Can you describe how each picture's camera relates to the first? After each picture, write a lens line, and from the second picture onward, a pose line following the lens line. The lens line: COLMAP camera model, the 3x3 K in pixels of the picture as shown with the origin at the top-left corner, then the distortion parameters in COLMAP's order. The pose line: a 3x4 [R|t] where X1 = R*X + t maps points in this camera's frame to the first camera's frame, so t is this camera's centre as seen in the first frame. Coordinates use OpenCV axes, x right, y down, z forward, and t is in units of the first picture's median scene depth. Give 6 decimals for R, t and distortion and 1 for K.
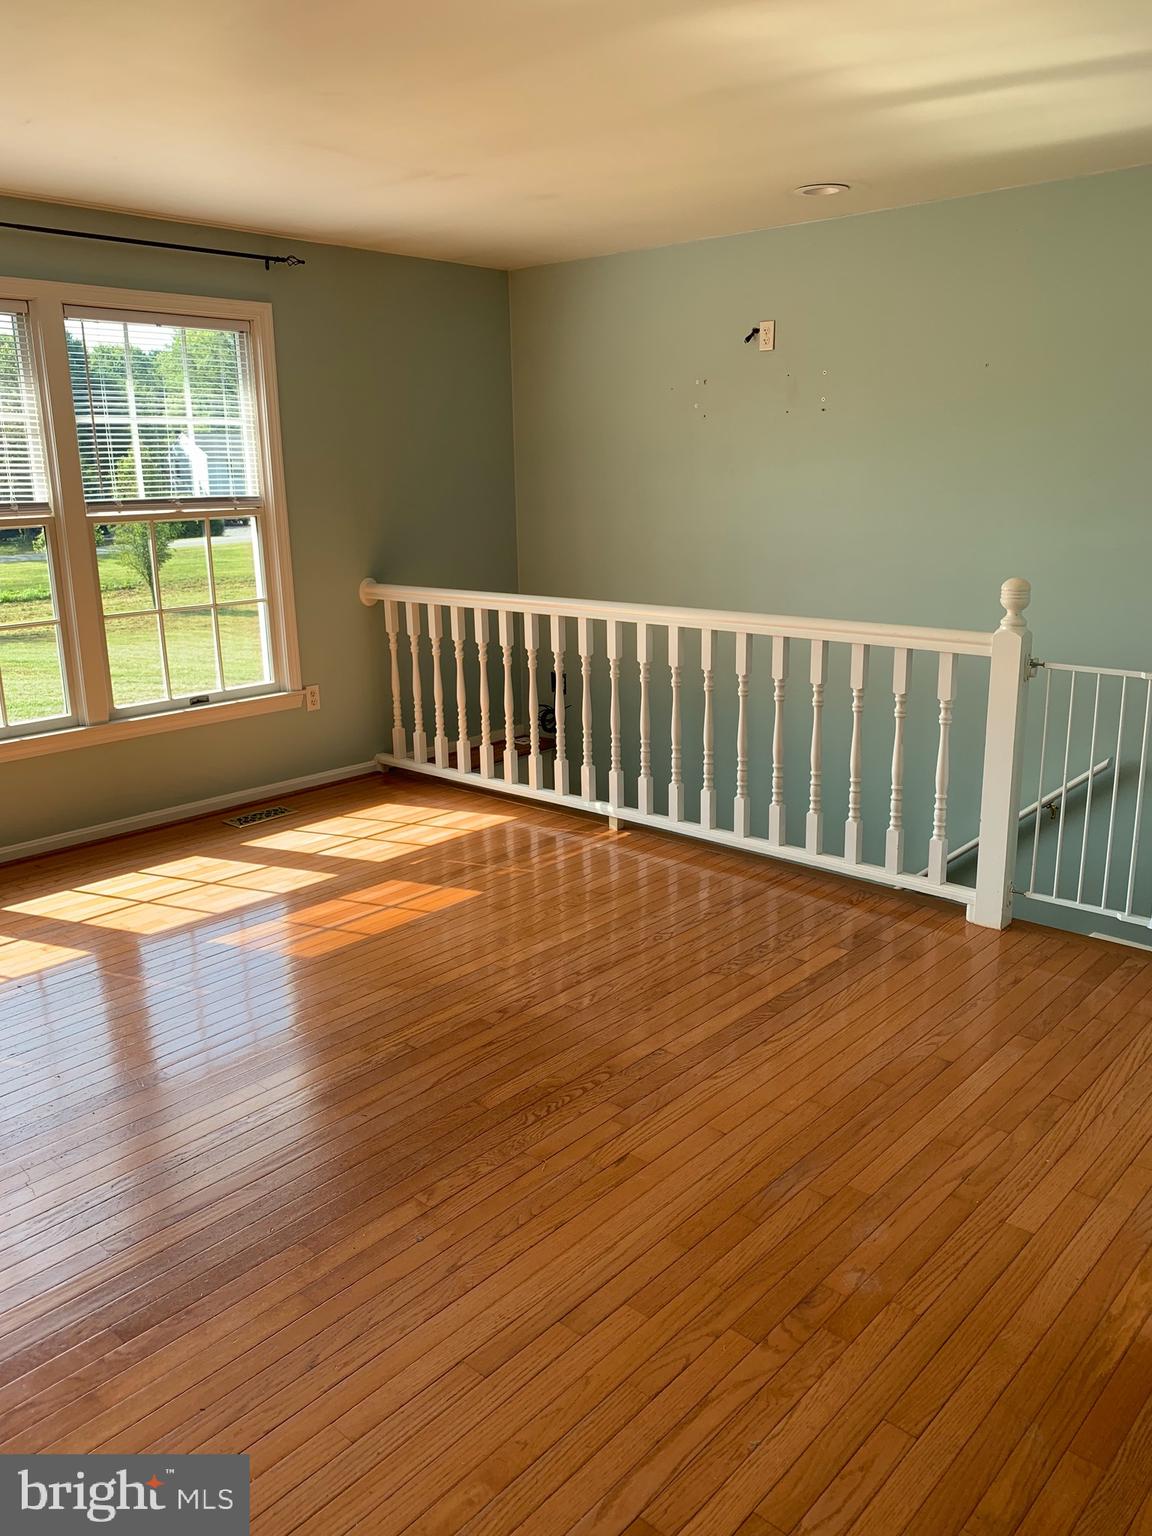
lens RADIAL K [[1198.2, 0, 576.0], [0, 1198.2, 768.0], [0, 0, 1]] dist [0.191564, -0.225047]
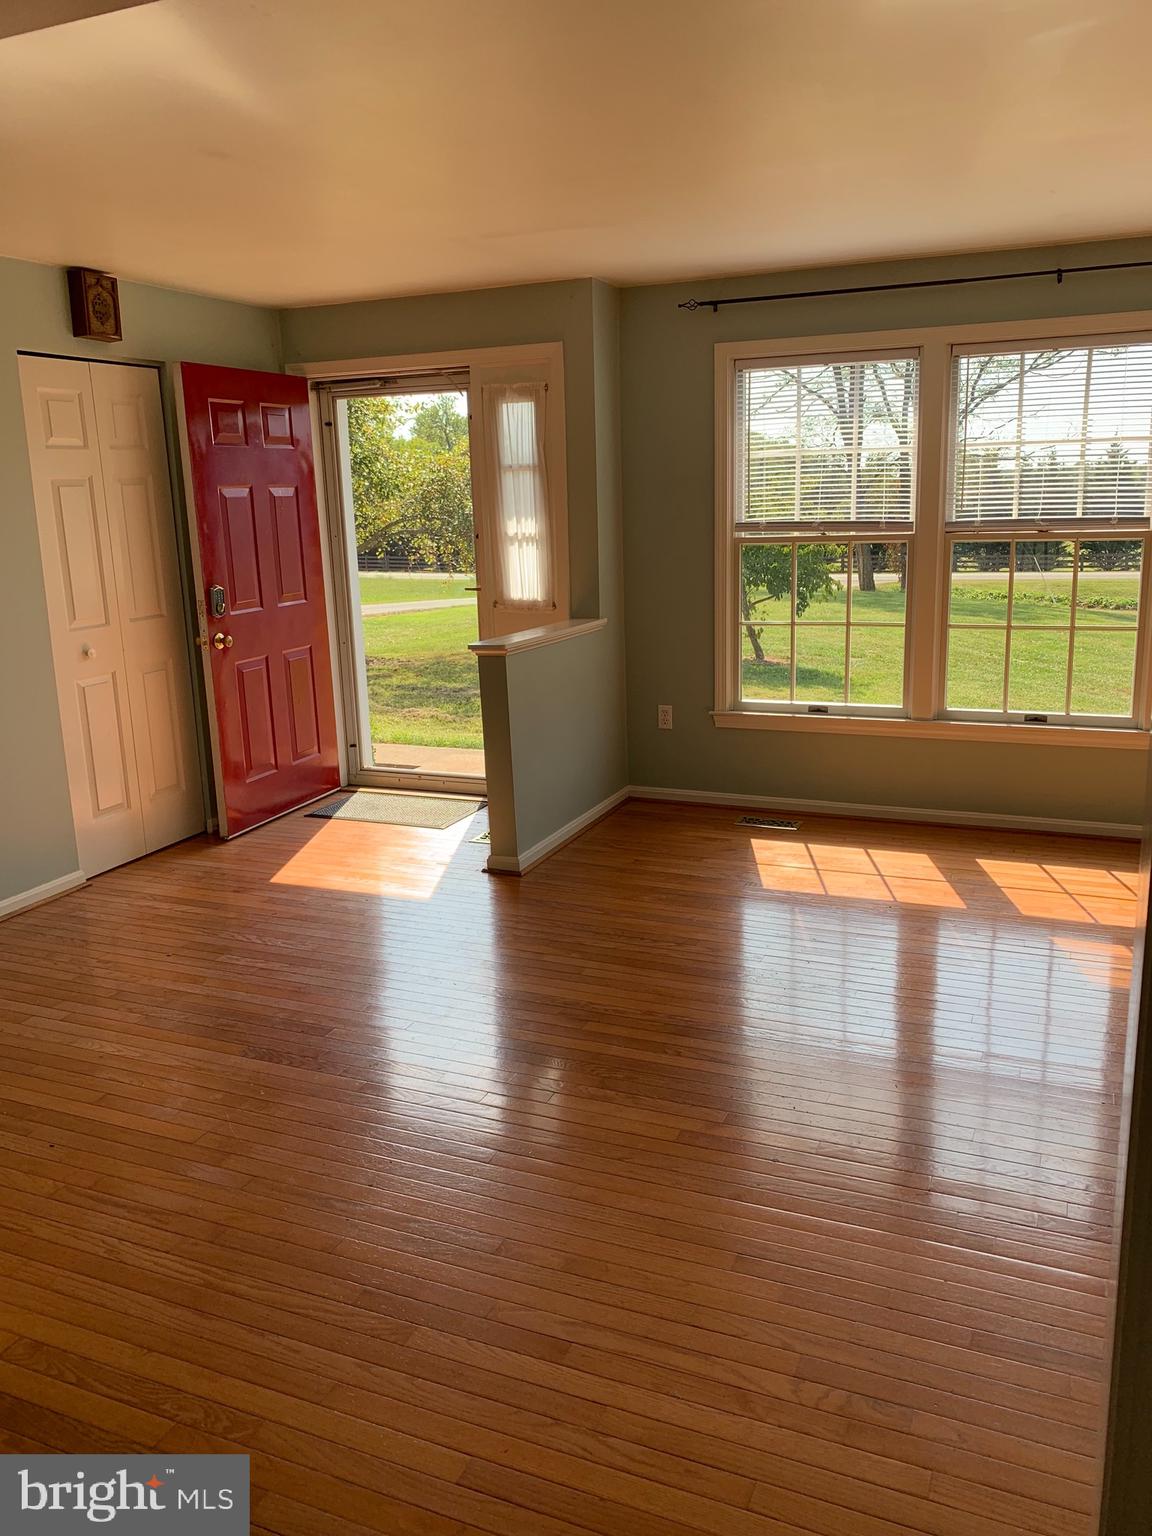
lens RADIAL K [[1198.2, 0, 576.0], [0, 1198.2, 768.0], [0, 0, 1]] dist [0.191564, -0.225047]
pose [[0.345002, 0.238898, -0.907690, 0.569364], [-0.207707, 0.962522, 0.174383, -0.121128], [0.915331, 0.128371, 0.381693, 0.205309]]
